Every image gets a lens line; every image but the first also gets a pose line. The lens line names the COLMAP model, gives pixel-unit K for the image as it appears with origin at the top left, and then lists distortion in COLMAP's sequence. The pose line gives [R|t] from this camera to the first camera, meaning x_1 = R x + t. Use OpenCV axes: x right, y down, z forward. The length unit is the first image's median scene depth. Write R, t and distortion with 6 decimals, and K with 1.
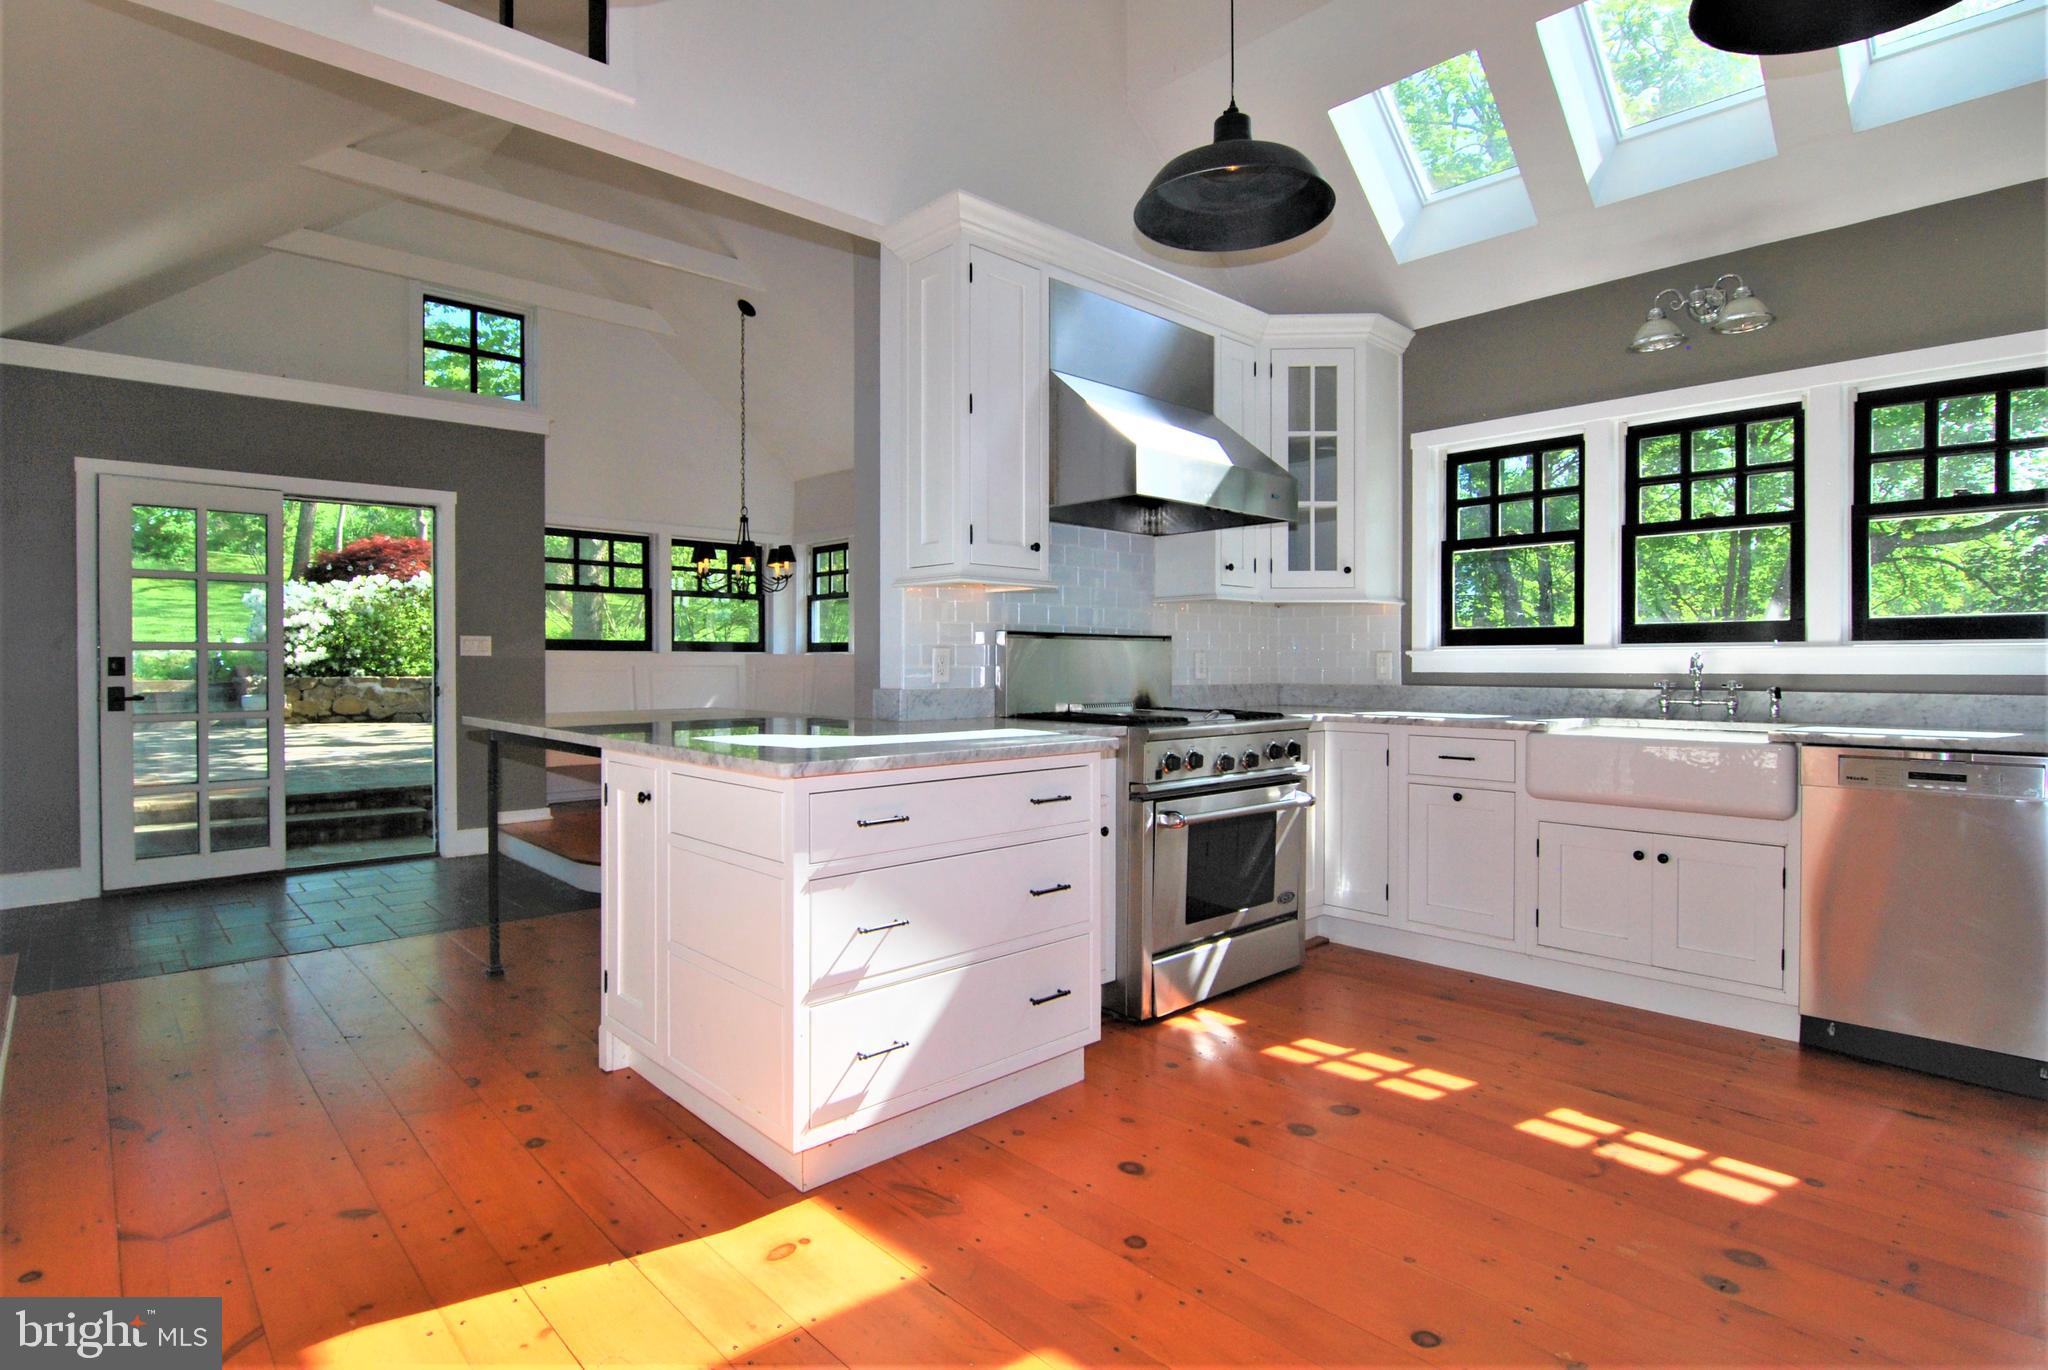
lens RADIAL K [[1019.6, 0, 1021.8], [0, 1019.6, 674.6], [0, 0, 1]] dist [-0.001134, -0.014054]
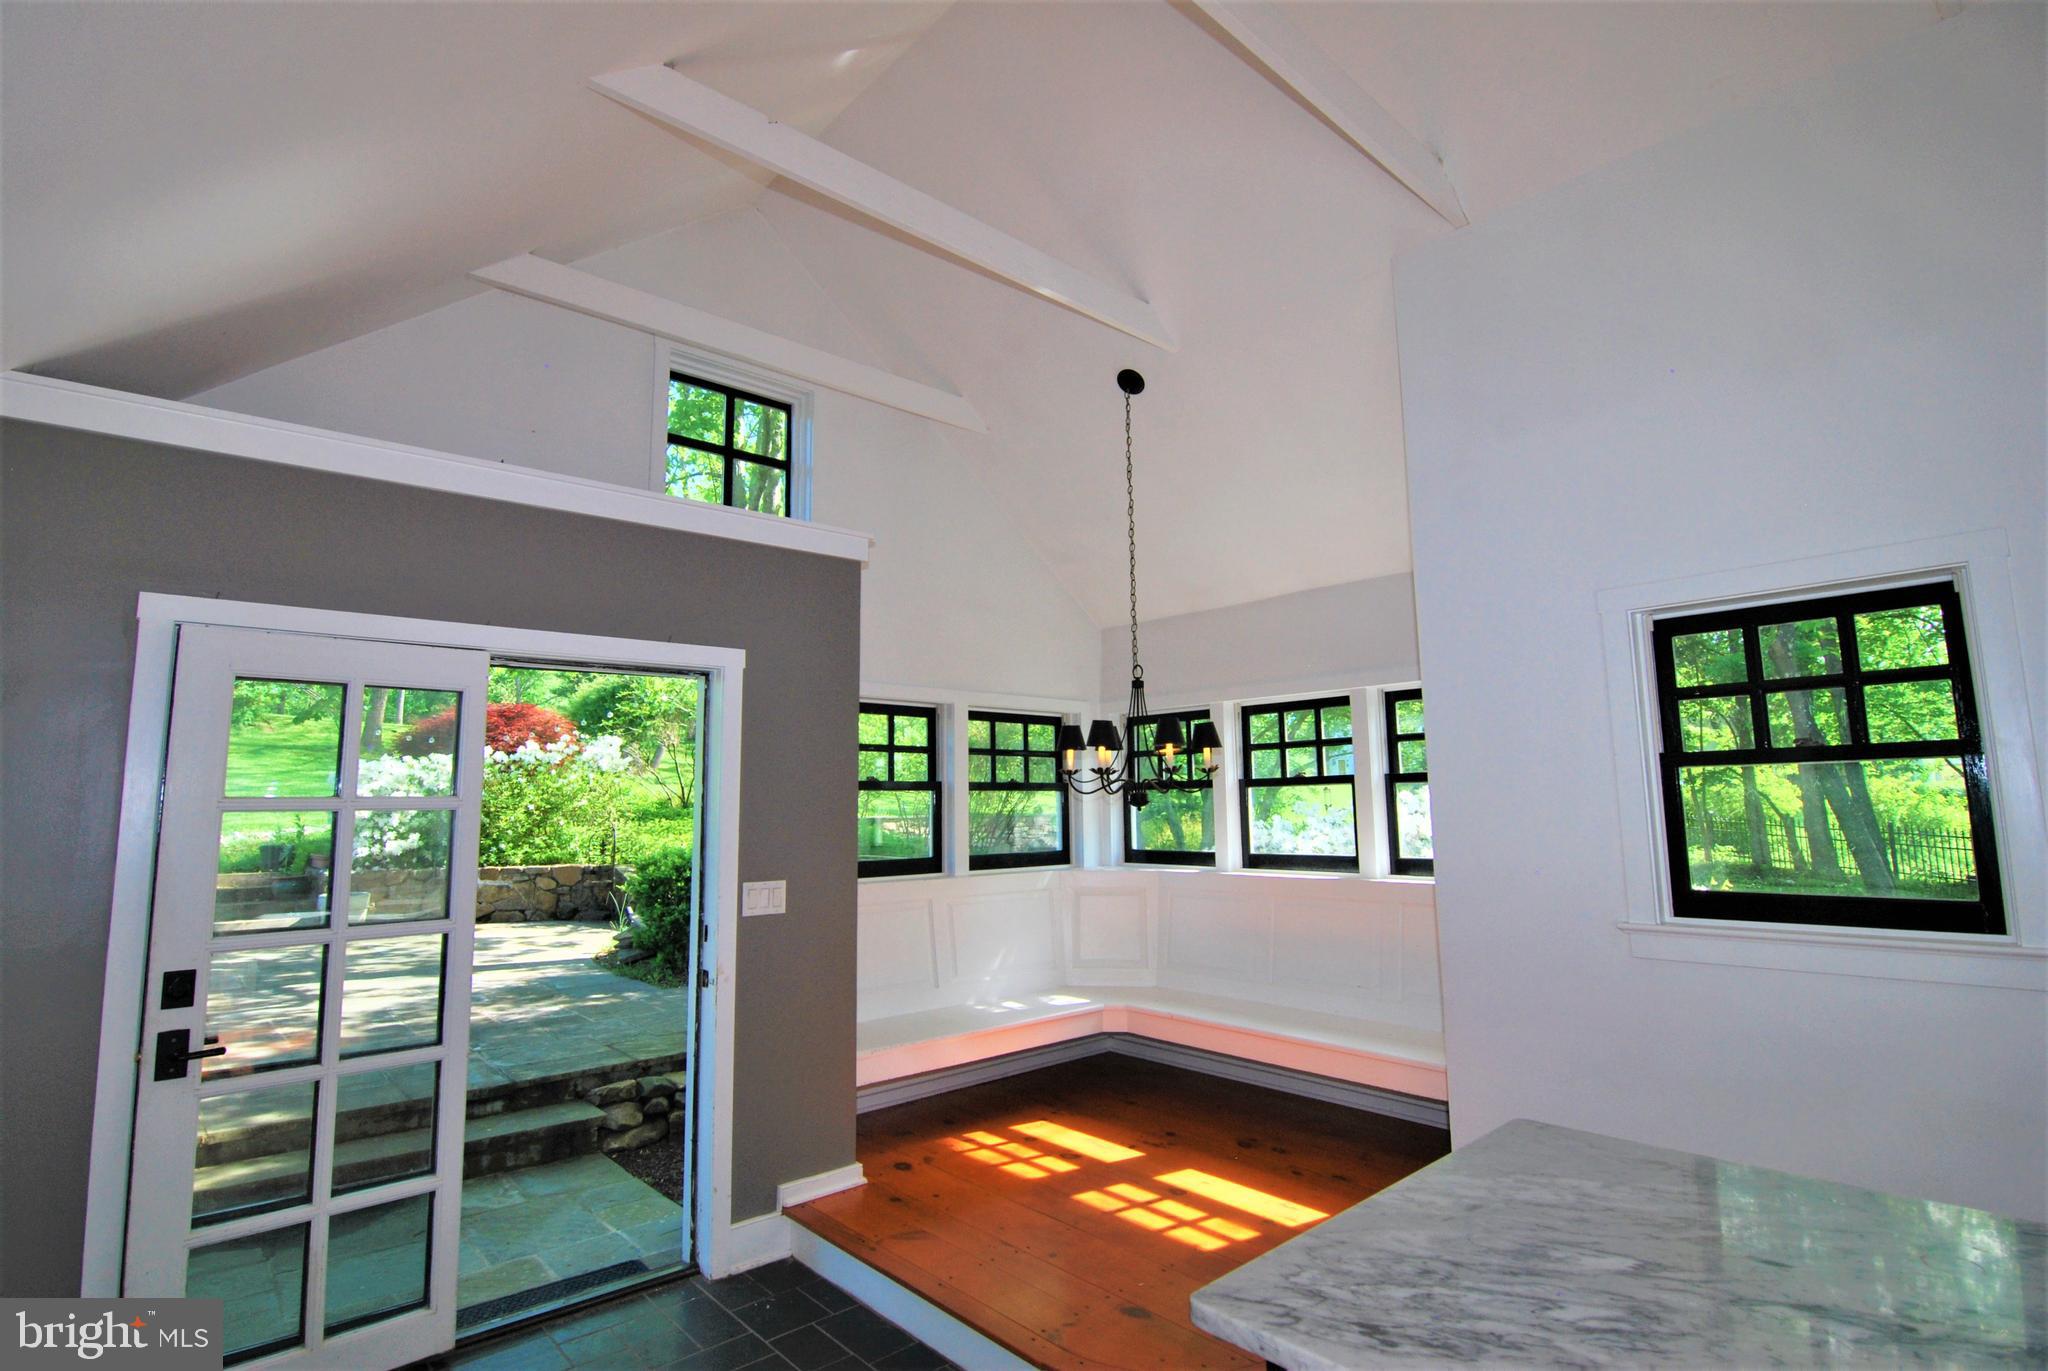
lens RADIAL K [[997.8, 0, 1033.6], [0, 997.8, 677.4], [0, 0, 1]] dist [-0.000949, -0.016459]
pose [[0.999712, -0.015689, -0.018157, -0.260899], [0.012921, 0.989546, -0.143637, -0.051012], [0.020221, 0.143361, 0.989464, 0.284055]]
